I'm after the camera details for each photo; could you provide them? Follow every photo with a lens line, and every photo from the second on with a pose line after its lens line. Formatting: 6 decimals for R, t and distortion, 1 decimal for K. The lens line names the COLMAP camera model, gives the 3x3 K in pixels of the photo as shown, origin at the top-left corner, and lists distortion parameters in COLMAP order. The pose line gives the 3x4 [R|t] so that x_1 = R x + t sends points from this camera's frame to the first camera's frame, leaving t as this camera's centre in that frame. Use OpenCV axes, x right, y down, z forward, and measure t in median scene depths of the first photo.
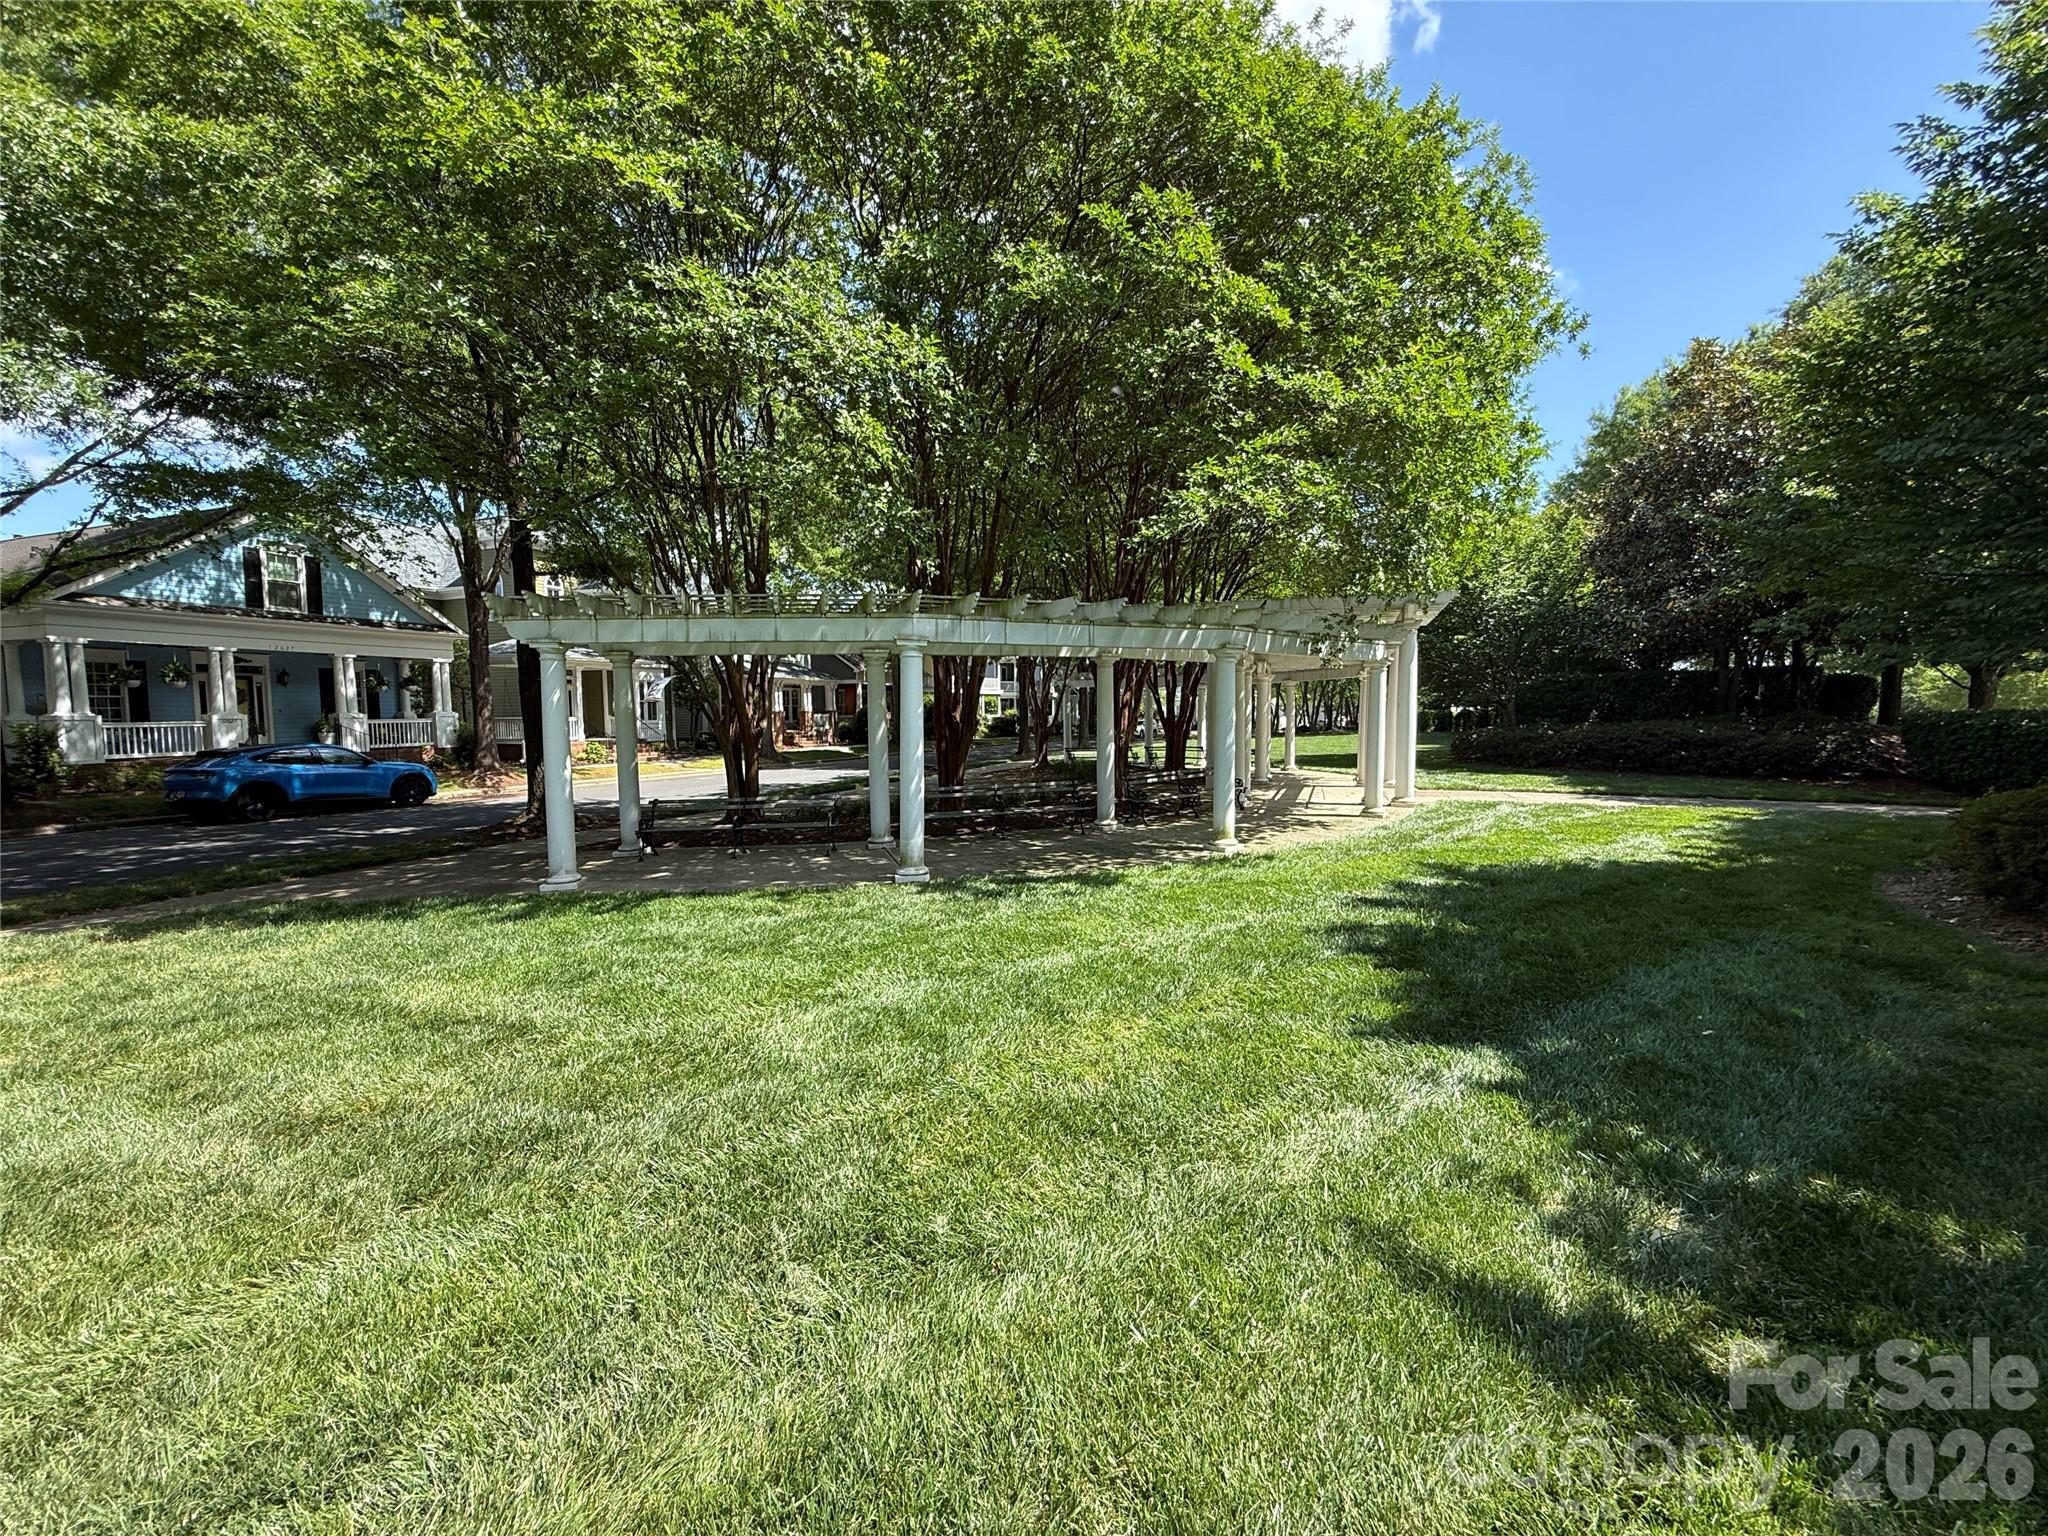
lens RADIAL K [[827.3, 0, 1033.8], [0, 827.3, 732.6], [0, 0, 1]] dist [0.000359, 0.000012]
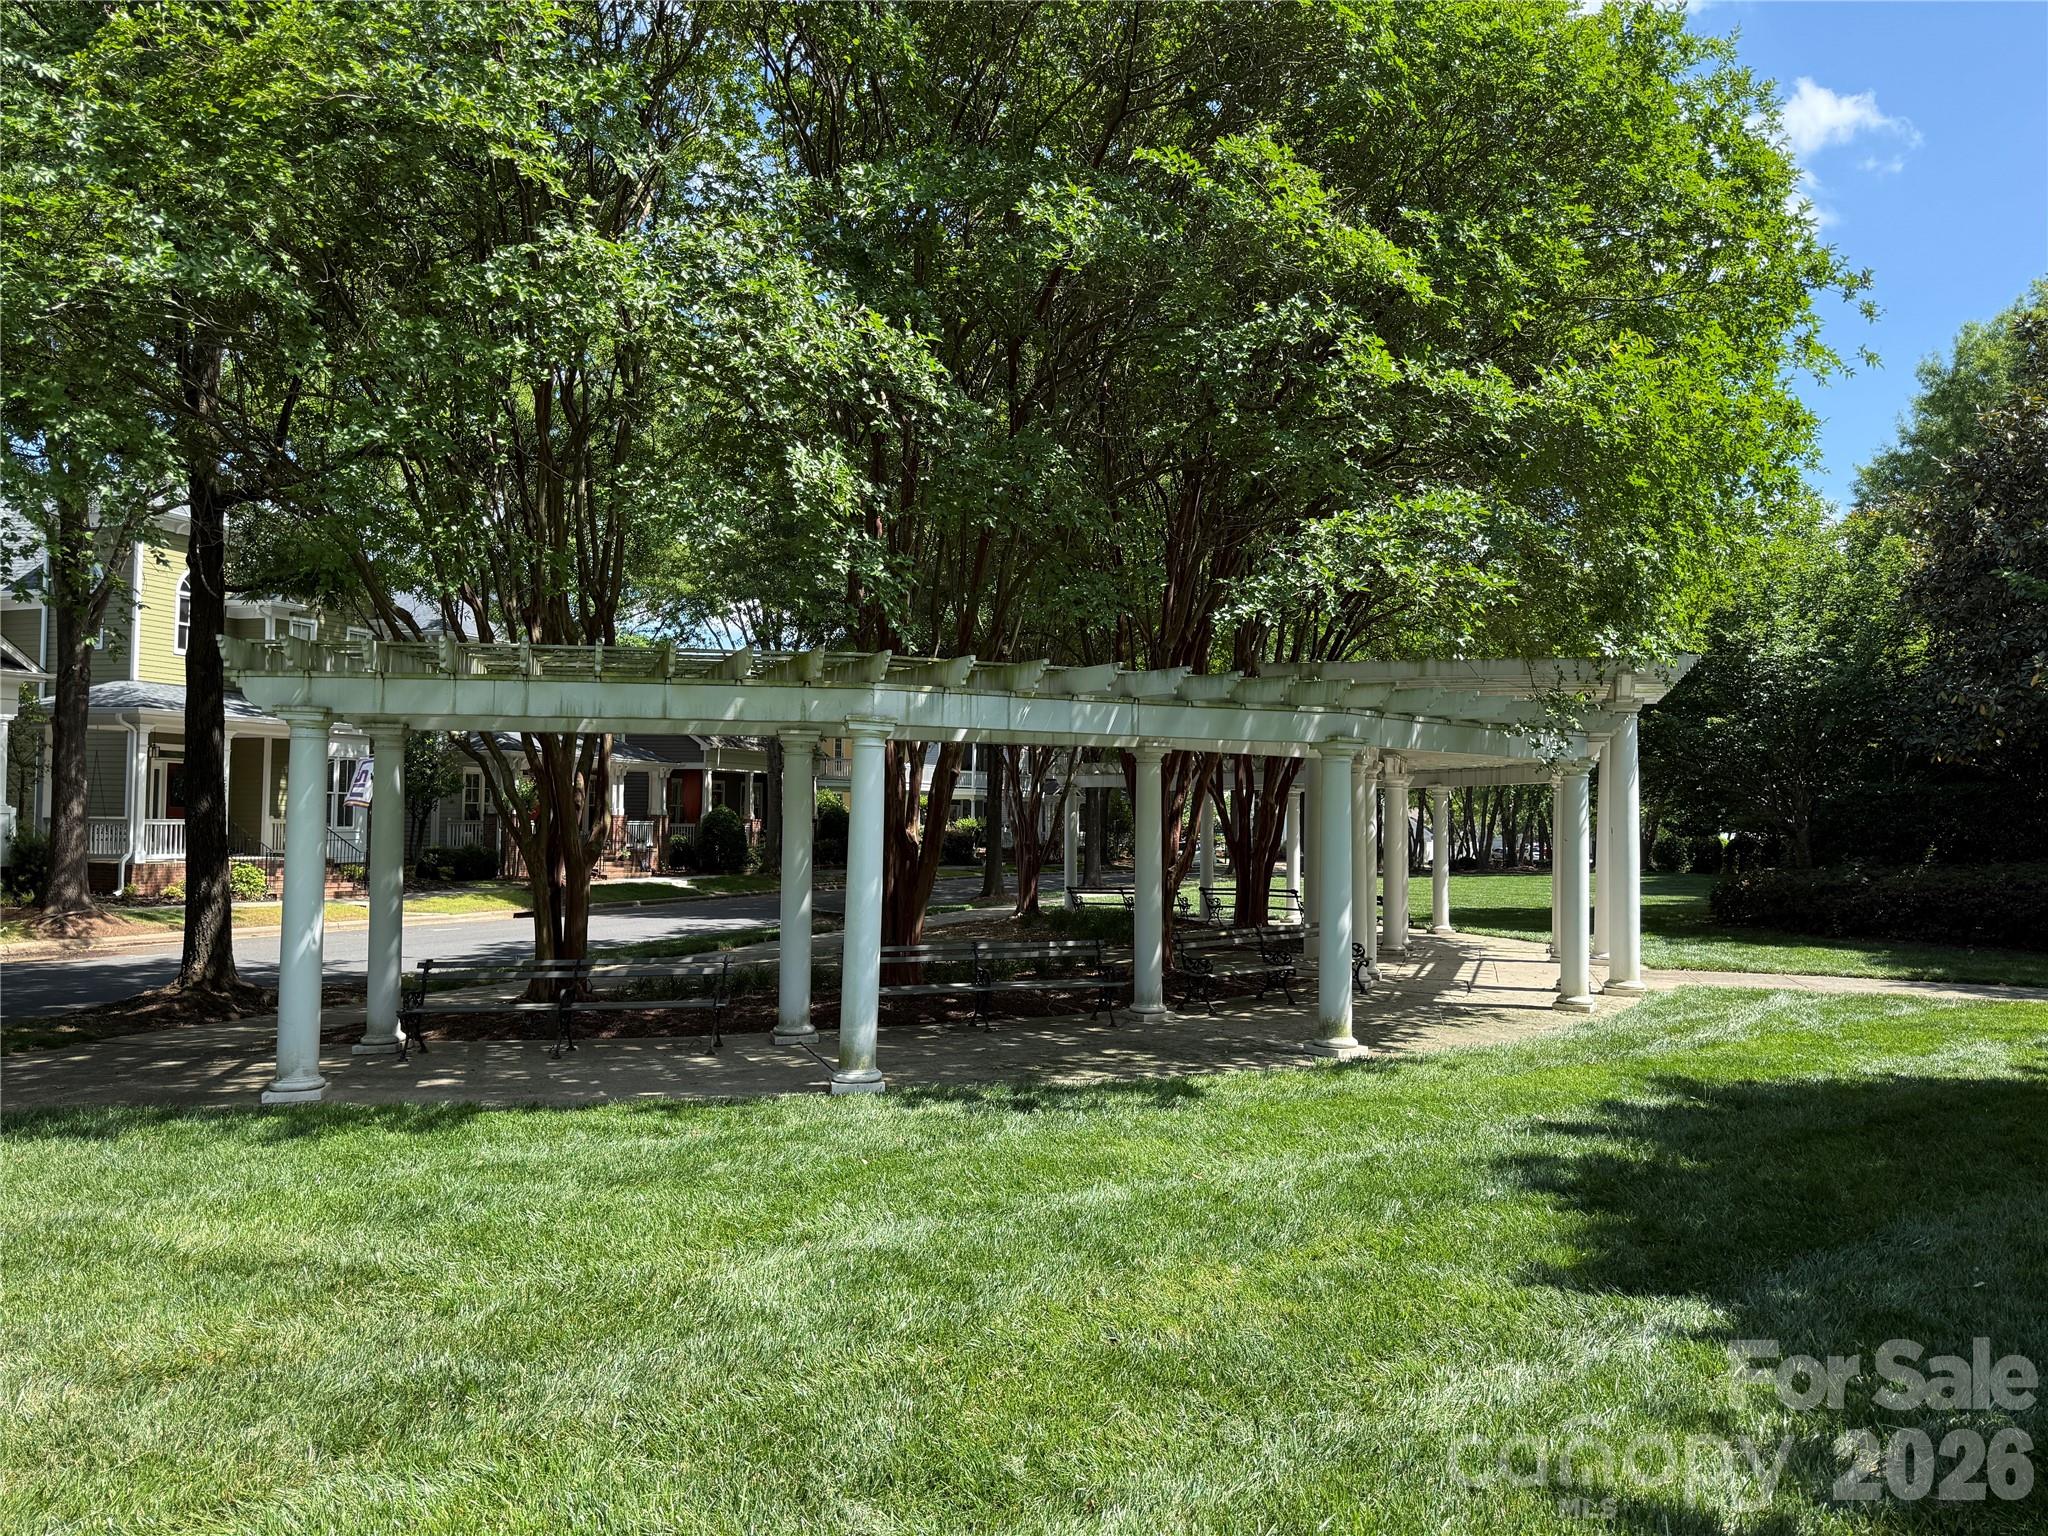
lens RADIAL K [[1420.7, 0, 1016.9], [0, 1420.7, 697.6], [0, 0, 1]] dist [0.093622, -0.147205]
pose [[0.999738, 0.020449, 0.010252, -0.031559], [-0.019168, 0.993472, -0.112451, -0.003031], [-0.012484, 0.112225, 0.993604, -0.118294]]
